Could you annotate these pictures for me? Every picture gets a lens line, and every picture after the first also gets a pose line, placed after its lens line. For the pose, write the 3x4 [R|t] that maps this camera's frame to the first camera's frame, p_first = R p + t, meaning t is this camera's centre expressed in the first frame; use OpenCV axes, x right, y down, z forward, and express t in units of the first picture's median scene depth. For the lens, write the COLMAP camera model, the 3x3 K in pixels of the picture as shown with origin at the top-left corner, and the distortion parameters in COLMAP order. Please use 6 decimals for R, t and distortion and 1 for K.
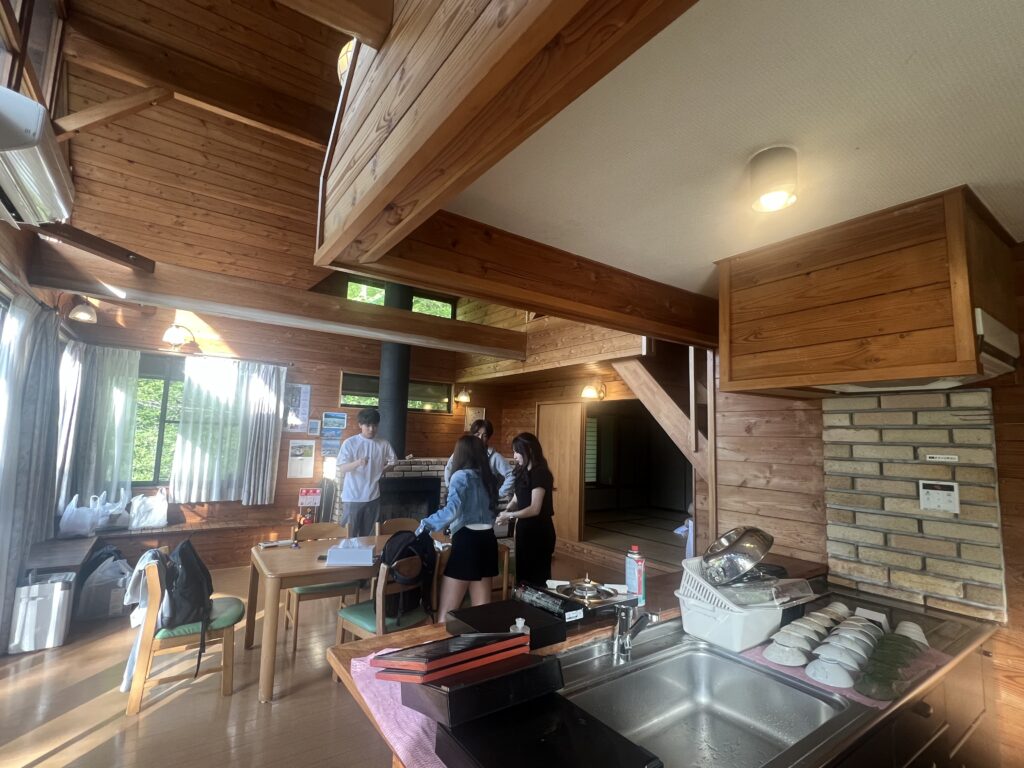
lens RADIAL K [[482.4, 0, 510.5], [0, 482.4, 384.8], [0, 0, 1]] dist [-0.001425, 0.000130]
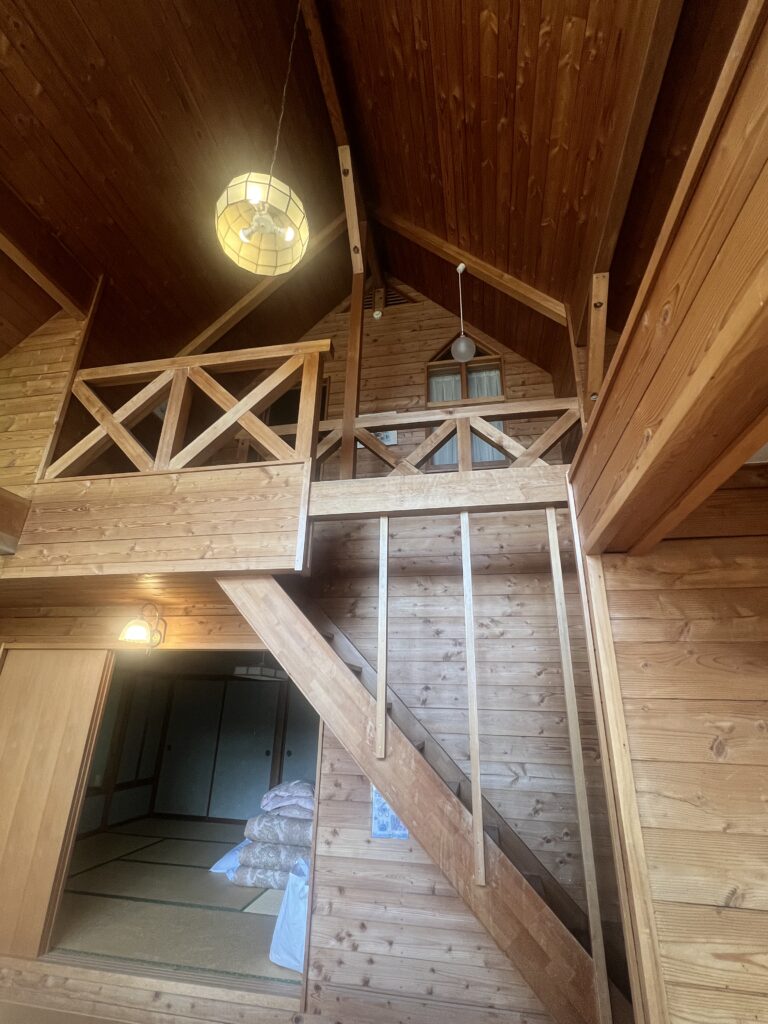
lens RADIAL K [[482.4, 0, 382.6], [0, 482.4, 511.6], [0, 0, 1]] dist [-0.001425, 0.000130]
pose [[0.725561, 0.239195, 0.645250, -0.024705], [-0.072810, 0.959068, -0.273656, 0.015558], [-0.684296, 0.151573, 0.713278, 0.425143]]
